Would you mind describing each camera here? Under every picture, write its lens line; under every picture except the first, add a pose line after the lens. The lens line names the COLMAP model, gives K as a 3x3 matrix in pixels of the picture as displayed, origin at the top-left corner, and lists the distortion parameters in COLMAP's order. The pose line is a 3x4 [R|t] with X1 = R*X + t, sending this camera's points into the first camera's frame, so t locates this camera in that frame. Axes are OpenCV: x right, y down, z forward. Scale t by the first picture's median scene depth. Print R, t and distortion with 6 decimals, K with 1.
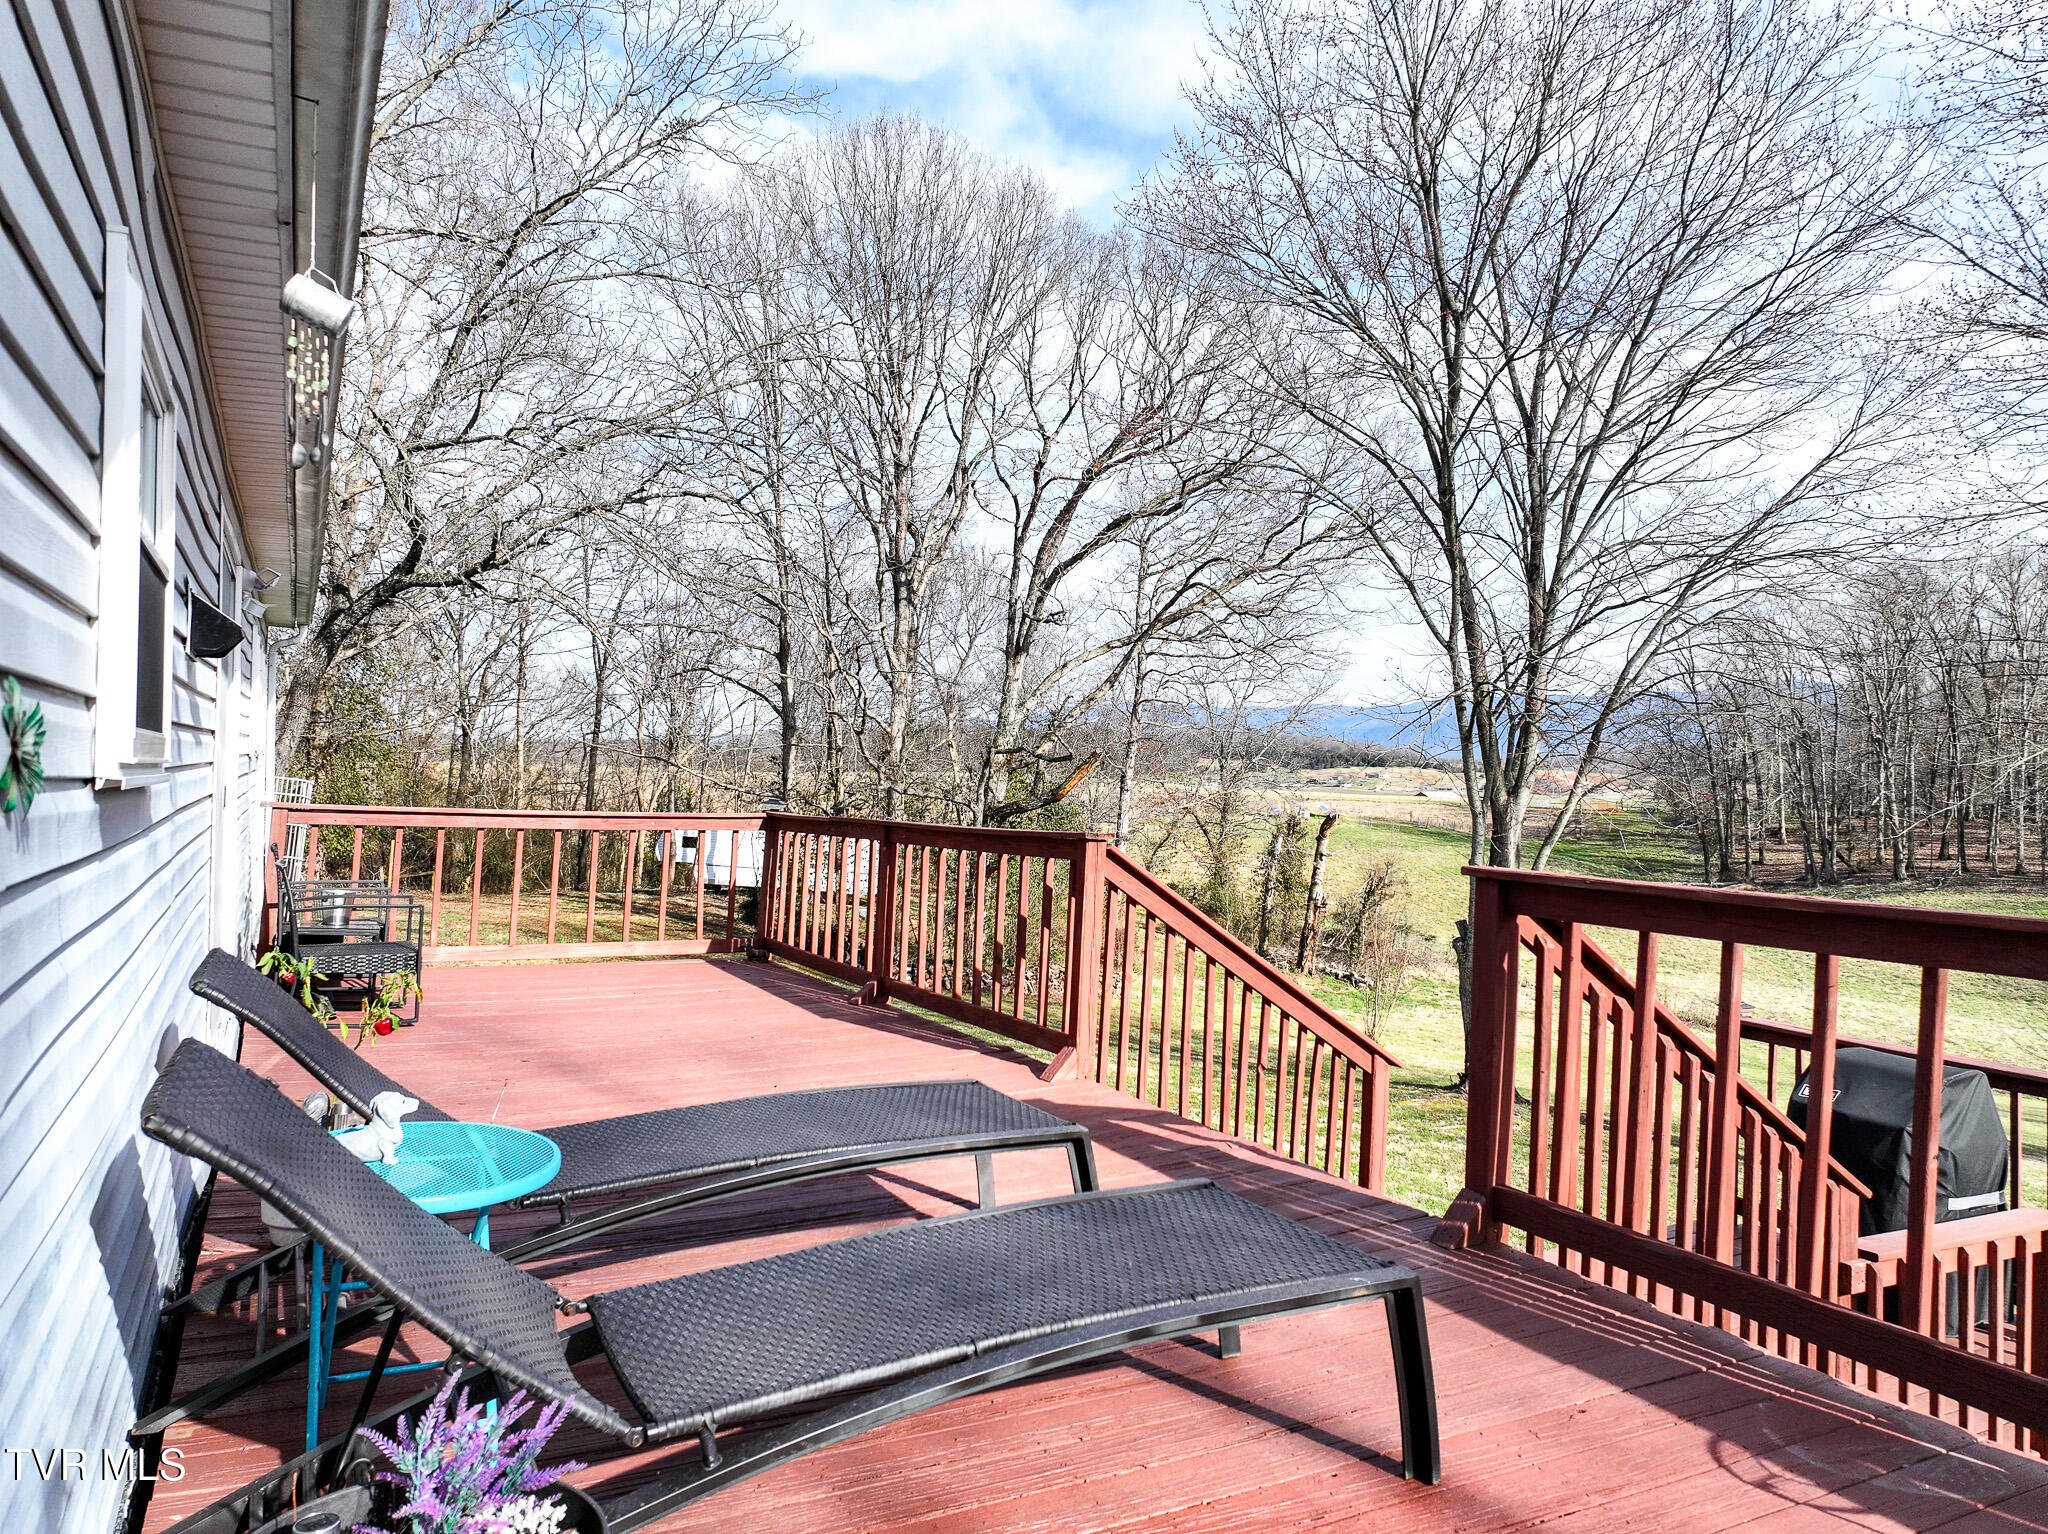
lens RADIAL K [[1436.3, 0, 1031.9], [0, 1436.3, 760.8], [0, 0, 1]] dist [0.002614, 0.011556]
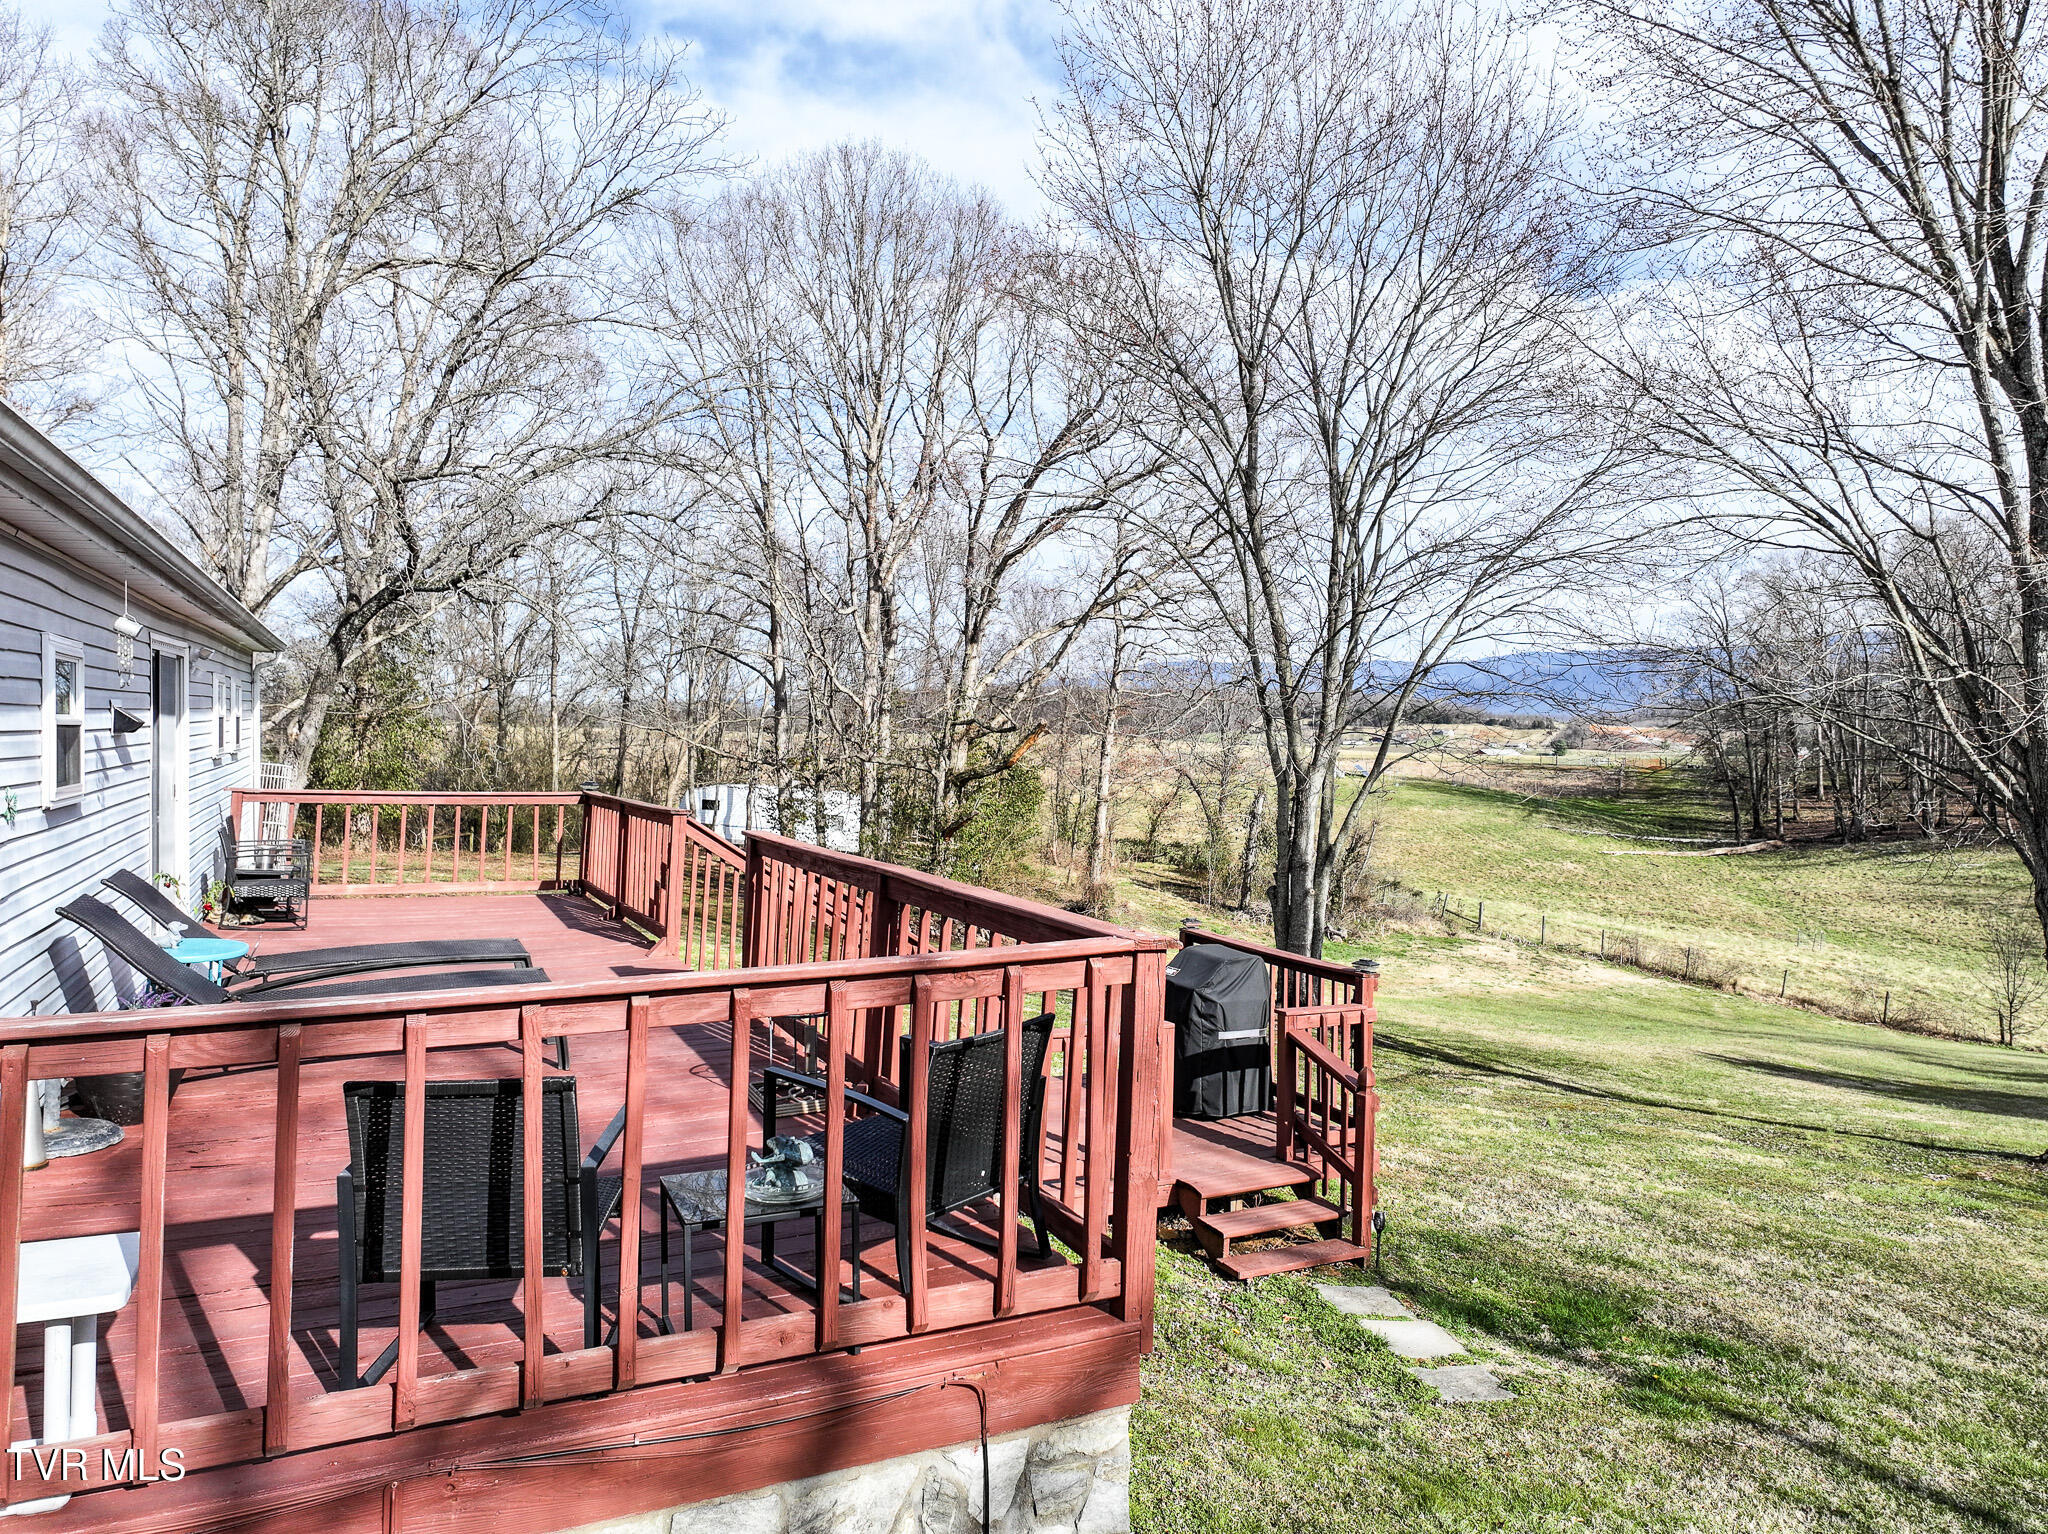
lens RADIAL K [[1436.3, 0, 1031.9], [0, 1436.3, 760.8], [0, 0, 1]] dist [0.002614, 0.011556]
pose [[0.999104, -0.005785, -0.041915, 0.082421], [0.006950, 0.999592, 0.027701, -0.007942], [0.041737, -0.027968, 0.998737, -0.103177]]
